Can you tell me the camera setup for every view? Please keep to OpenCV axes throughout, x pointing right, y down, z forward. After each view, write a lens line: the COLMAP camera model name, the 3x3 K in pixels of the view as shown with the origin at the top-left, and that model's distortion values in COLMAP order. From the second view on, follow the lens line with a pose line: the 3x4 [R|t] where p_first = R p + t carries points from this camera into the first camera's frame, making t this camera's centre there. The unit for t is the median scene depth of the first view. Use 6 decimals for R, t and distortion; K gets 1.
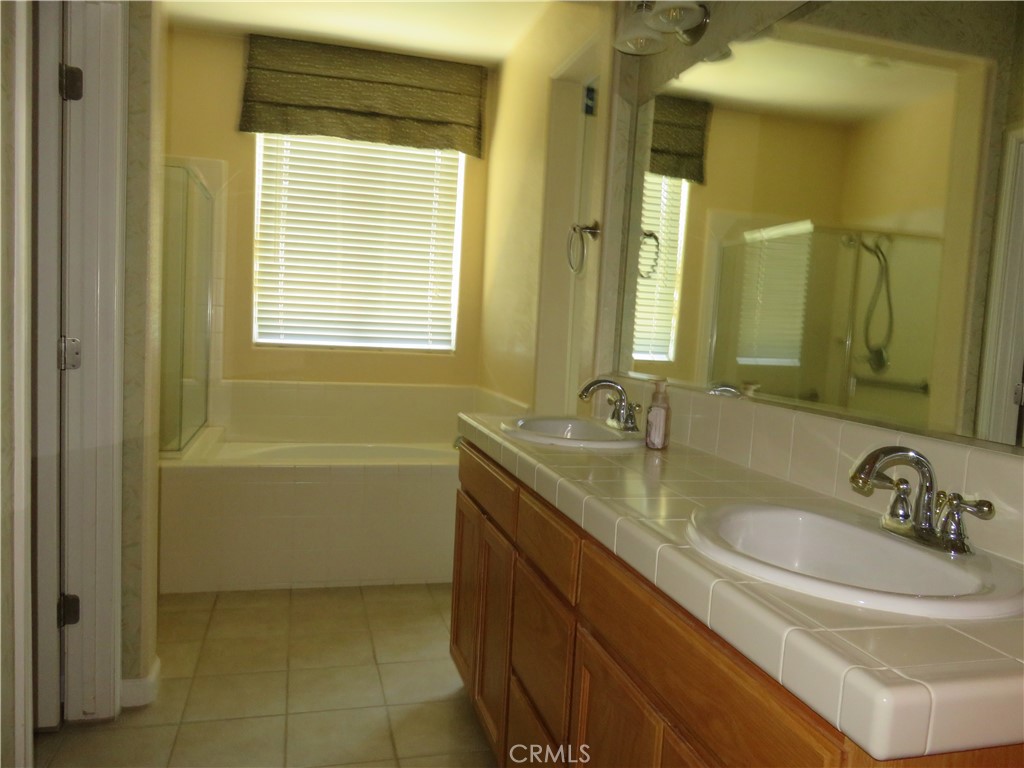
lens RADIAL K [[764.4, 0, 512.0], [0, 764.4, 384.0], [0, 0, 1]] dist [0.005196, 0.001229]
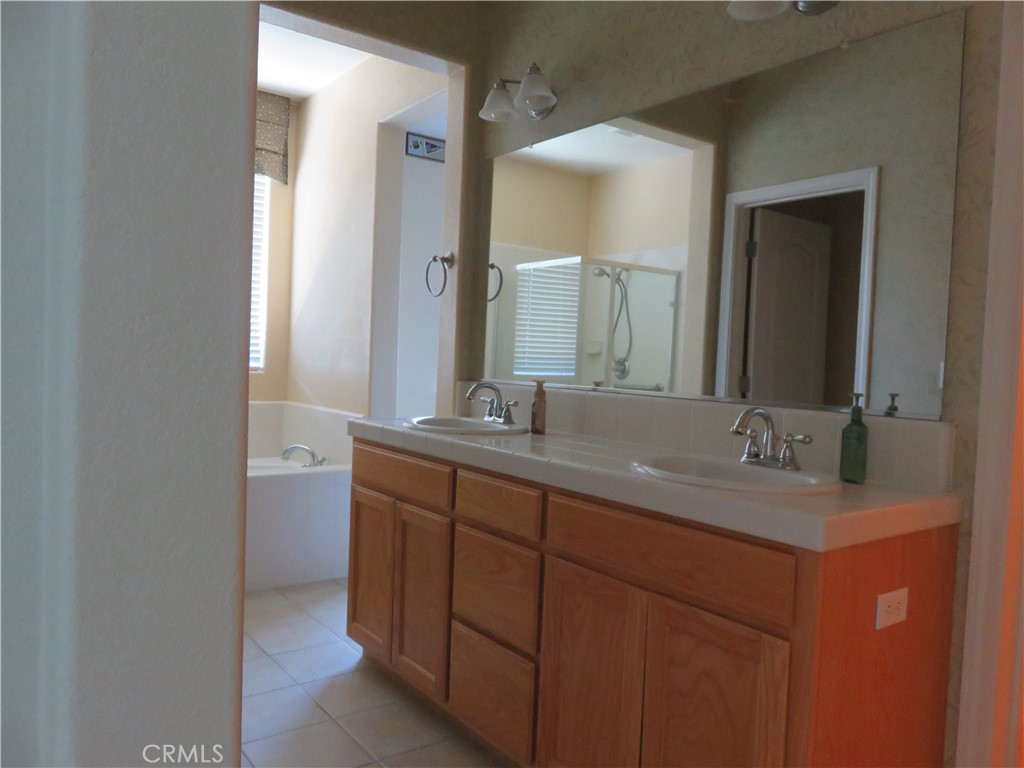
lens RADIAL K [[764.4, 0, 512.0], [0, 764.4, 384.0], [0, 0, 1]] dist [0.005196, 0.001229]
pose [[0.931875, -0.027282, 0.361753, -0.173599], [0.036376, 0.999170, -0.018349, 0.011704], [-0.360952, 0.030258, 0.932093, -0.102034]]
